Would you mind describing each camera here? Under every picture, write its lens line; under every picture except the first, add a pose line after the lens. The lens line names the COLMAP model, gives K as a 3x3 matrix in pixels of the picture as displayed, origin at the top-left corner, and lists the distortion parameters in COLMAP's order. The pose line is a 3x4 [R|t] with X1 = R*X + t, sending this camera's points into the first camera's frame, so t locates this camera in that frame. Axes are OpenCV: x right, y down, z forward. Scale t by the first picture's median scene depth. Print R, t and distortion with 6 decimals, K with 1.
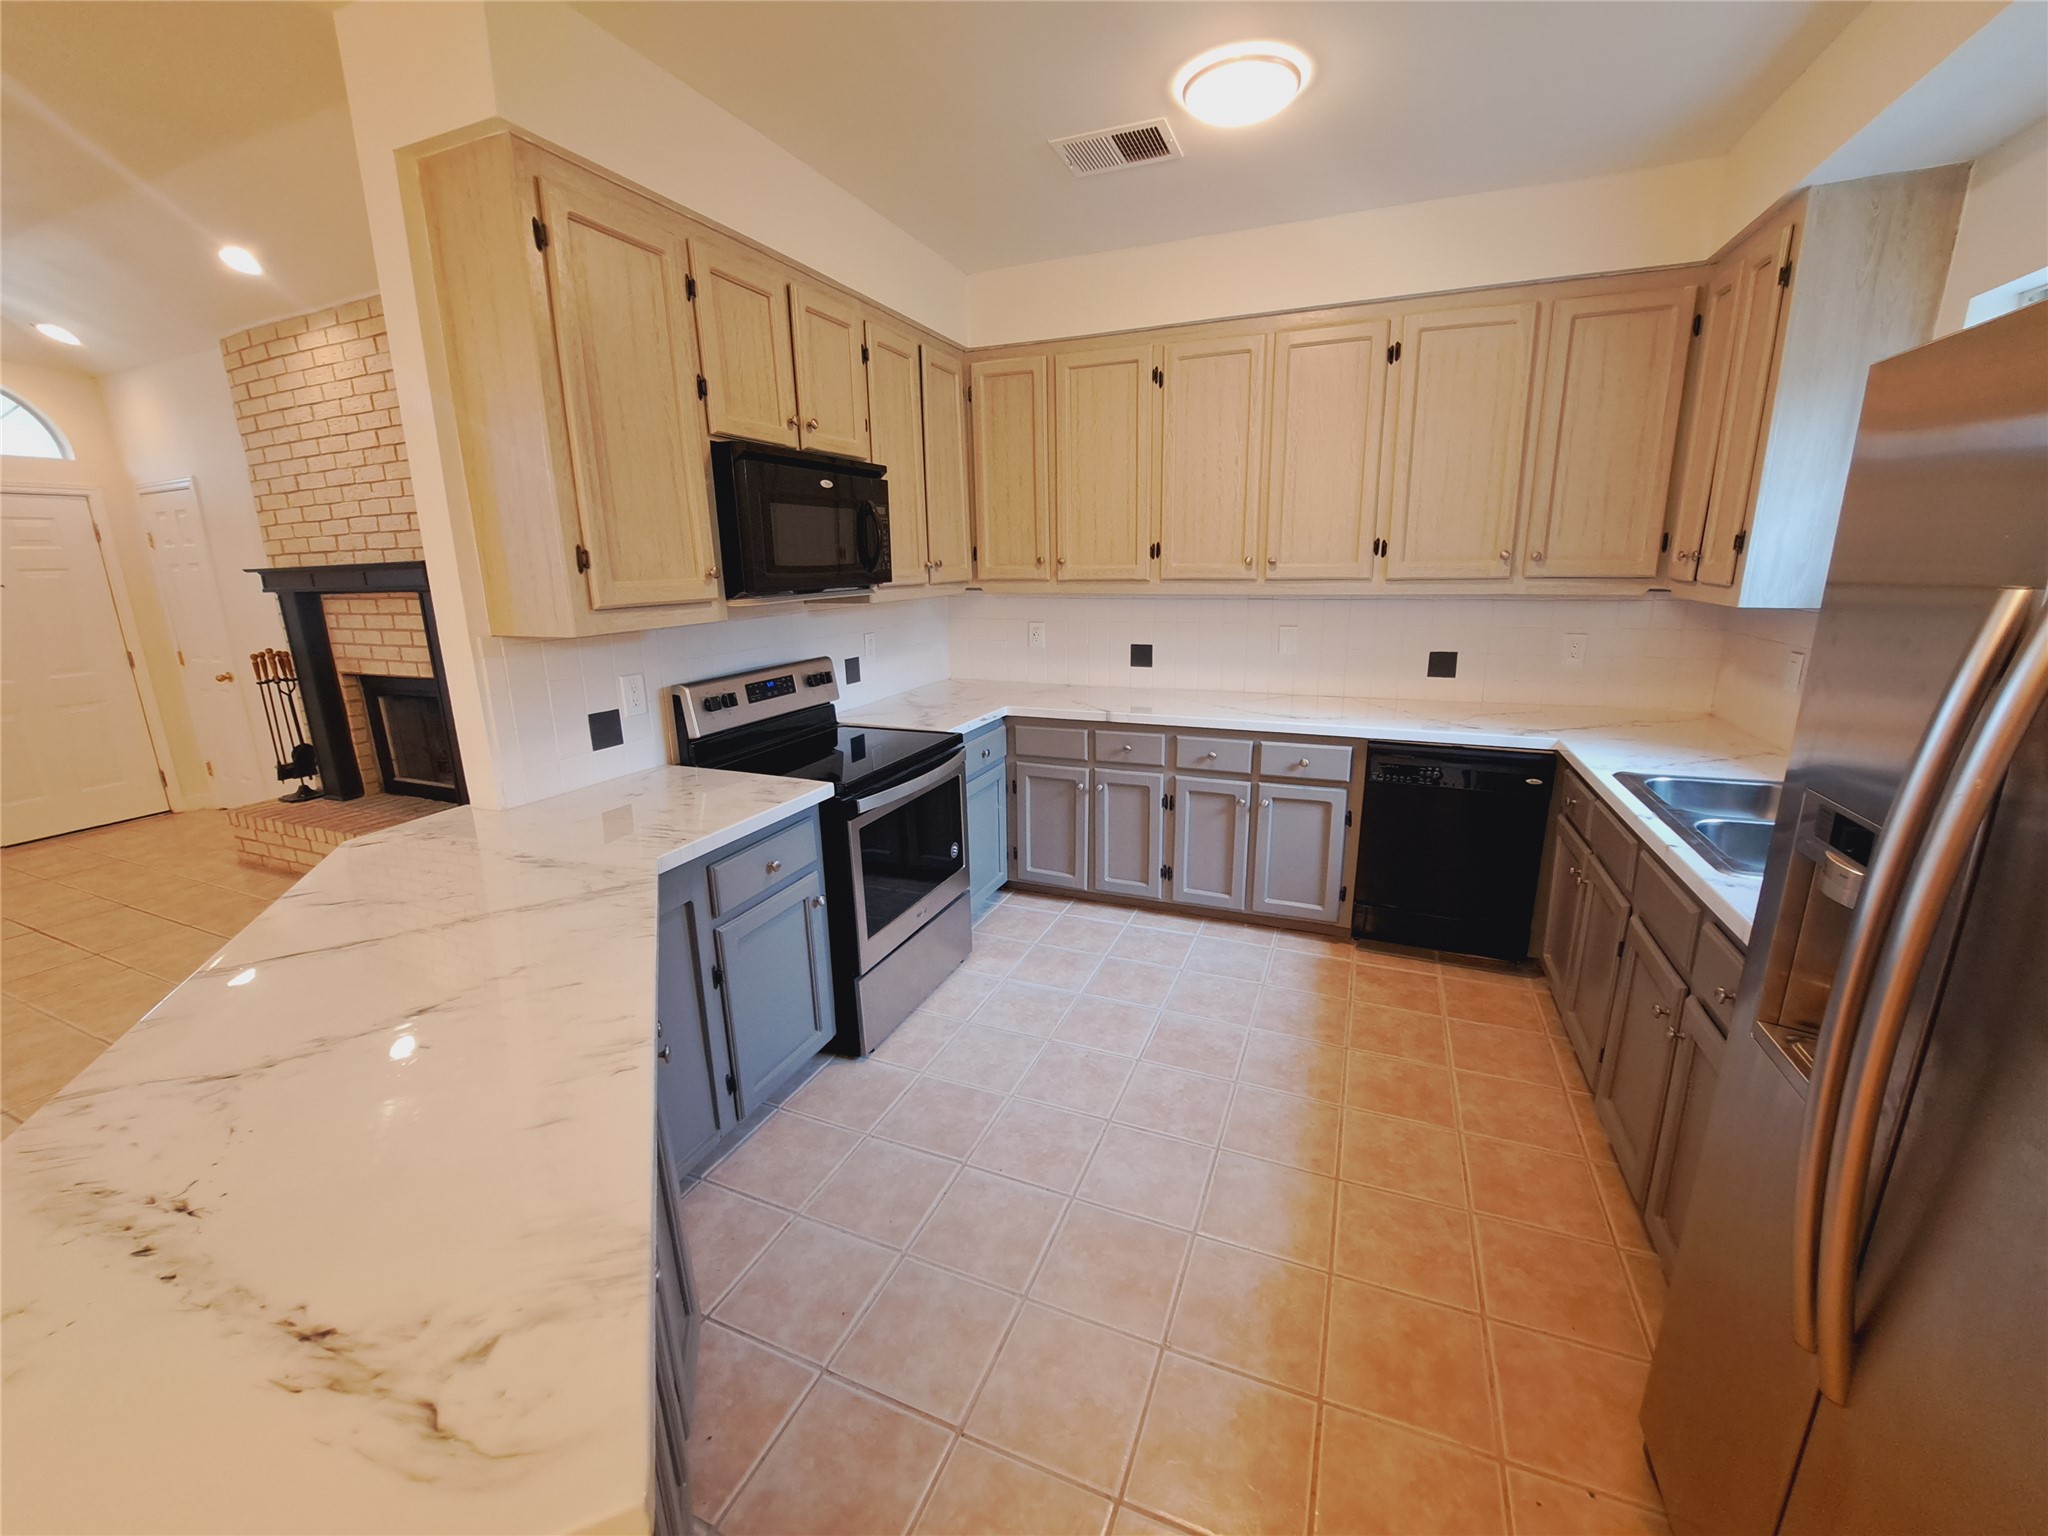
lens RADIAL K [[812.4, 0, 1035.3], [0, 812.4, 752.7], [0, 0, 1]] dist [-0.014518, -0.004052]
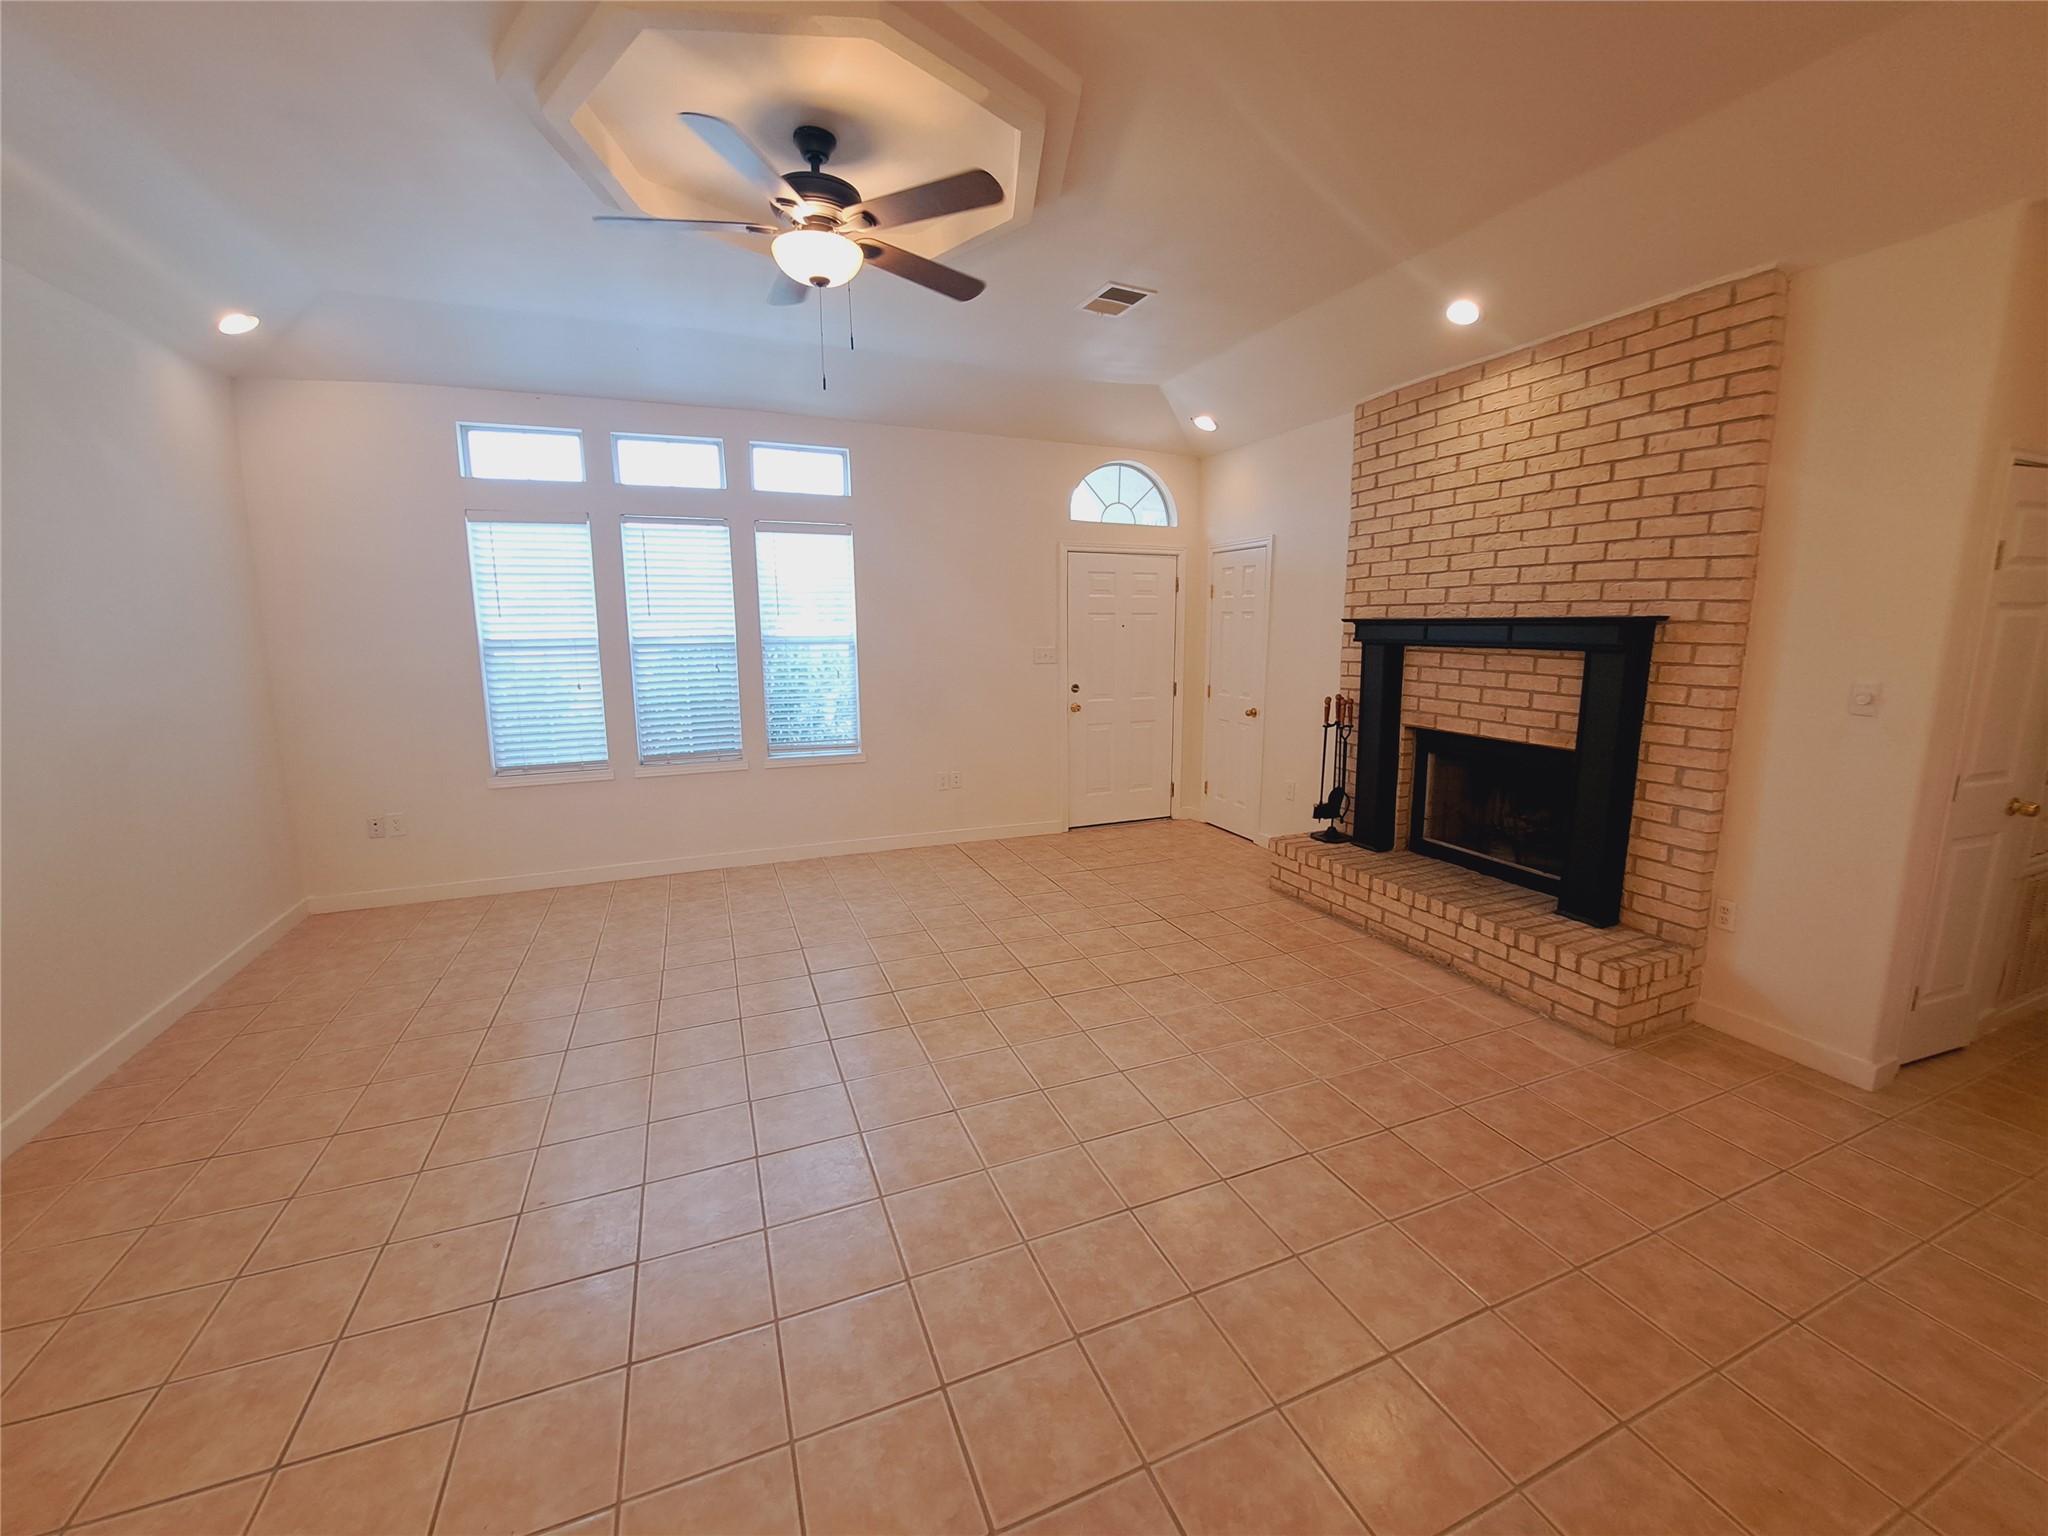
lens RADIAL K [[811.8, 0, 1036.2], [0, 811.8, 753.5], [0, 0, 1]] dist [-0.014749, -0.000163]
pose [[0.705949, 0.132121, -0.695830, -0.697660], [-0.175331, 0.984468, 0.009045, 0.007403], [0.686218, 0.115615, 0.718149, -0.031779]]
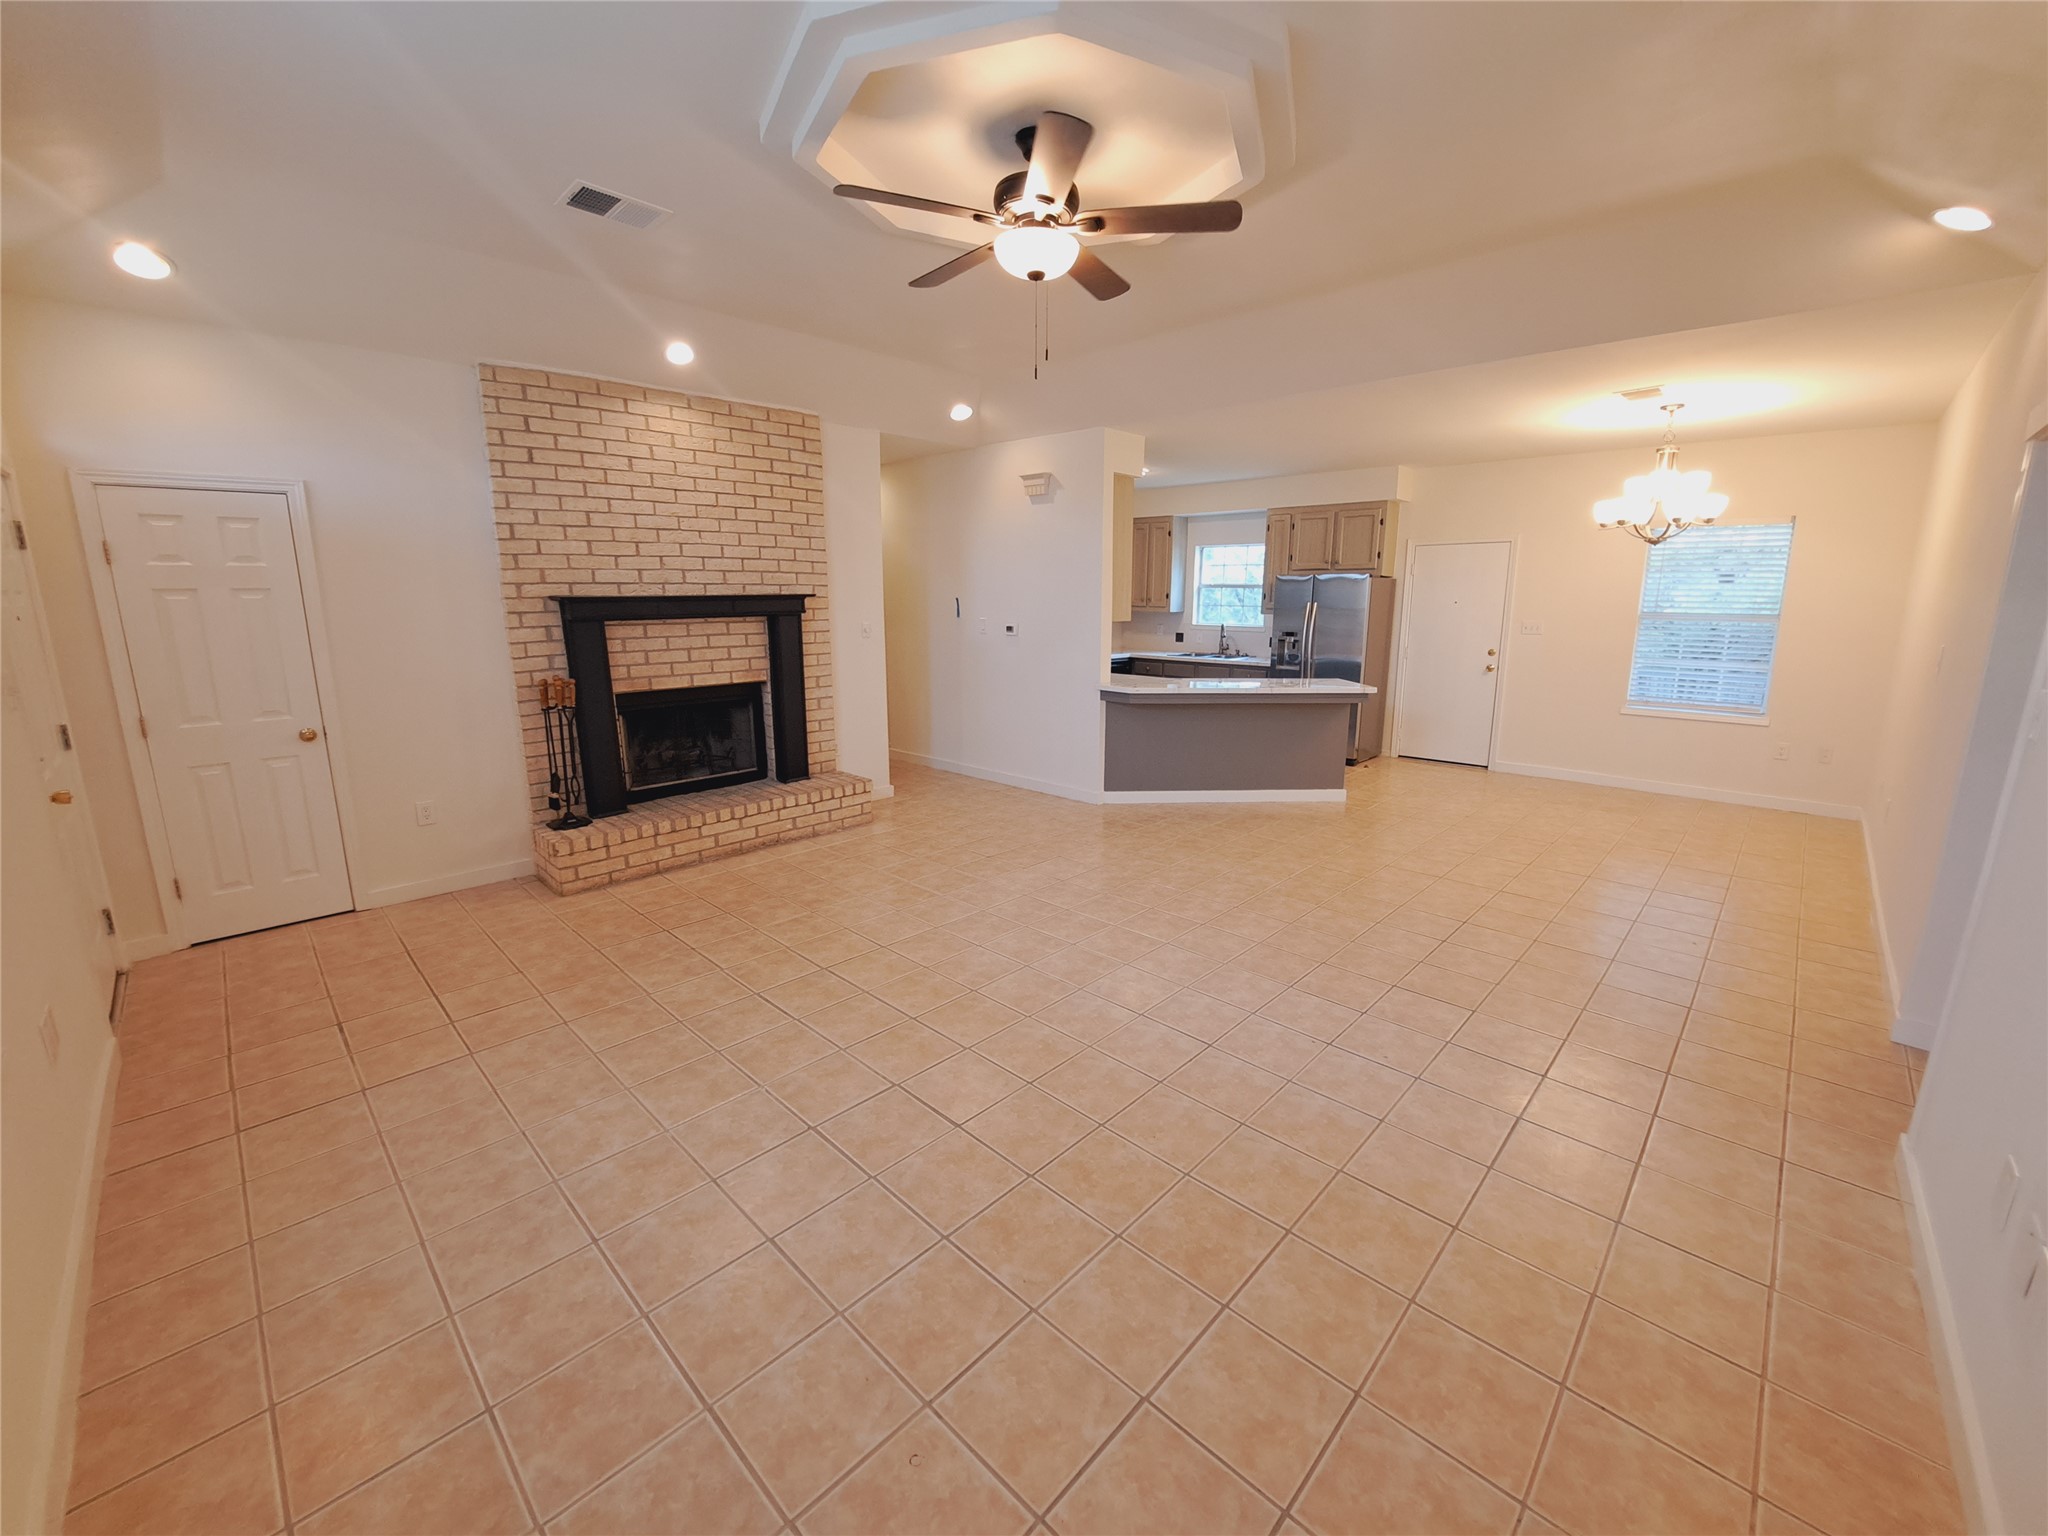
lens RADIAL K [[812.4, 0, 1035.3], [0, 812.4, 752.7], [0, 0, 1]] dist [-0.014518, -0.004052]
pose [[0.367735, -0.162772, 0.915574, -2.387710], [0.210608, 0.973557, 0.088491, 0.002250], [-0.905768, 0.160287, 0.392292, 0.095937]]
